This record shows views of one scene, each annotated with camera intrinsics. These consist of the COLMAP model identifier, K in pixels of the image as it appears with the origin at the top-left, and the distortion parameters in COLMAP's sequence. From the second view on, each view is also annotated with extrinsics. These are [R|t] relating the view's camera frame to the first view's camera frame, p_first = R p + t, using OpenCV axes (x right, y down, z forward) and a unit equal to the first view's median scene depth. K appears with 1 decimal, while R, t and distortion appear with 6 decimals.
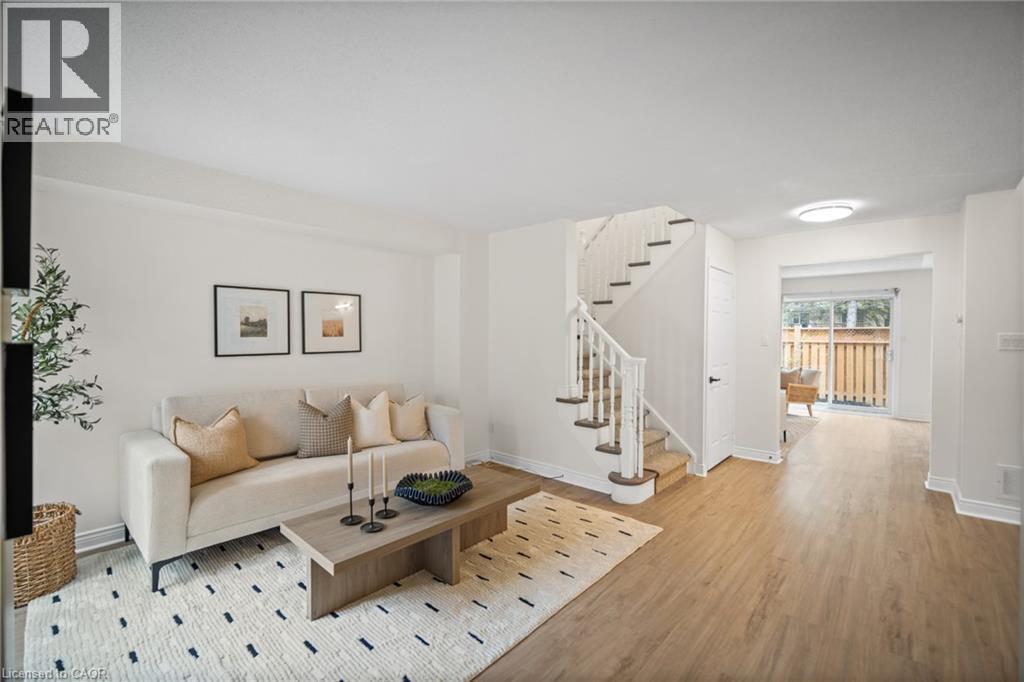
lens RADIAL K [[443.1, 0, 513.8], [0, 443.1, 338.8], [0, 0, 1]] dist [-0.002931, 0.000237]
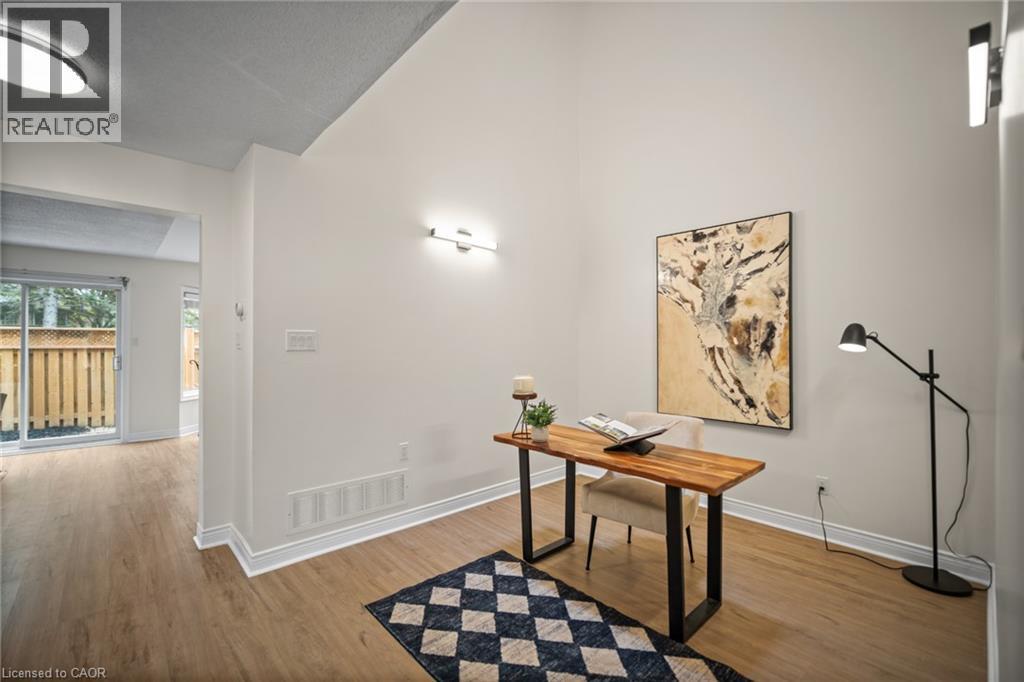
lens RADIAL K [[443.1, 0, 513.8], [0, 443.1, 338.8], [0, 0, 1]] dist [-0.002931, 0.000237]
pose [[0.105278, -0.001393, 0.994442, 0.108278], [0.013362, 0.999911, -0.000014, 0.003306], [-0.994353, 0.013289, 0.105287, 0.160350]]
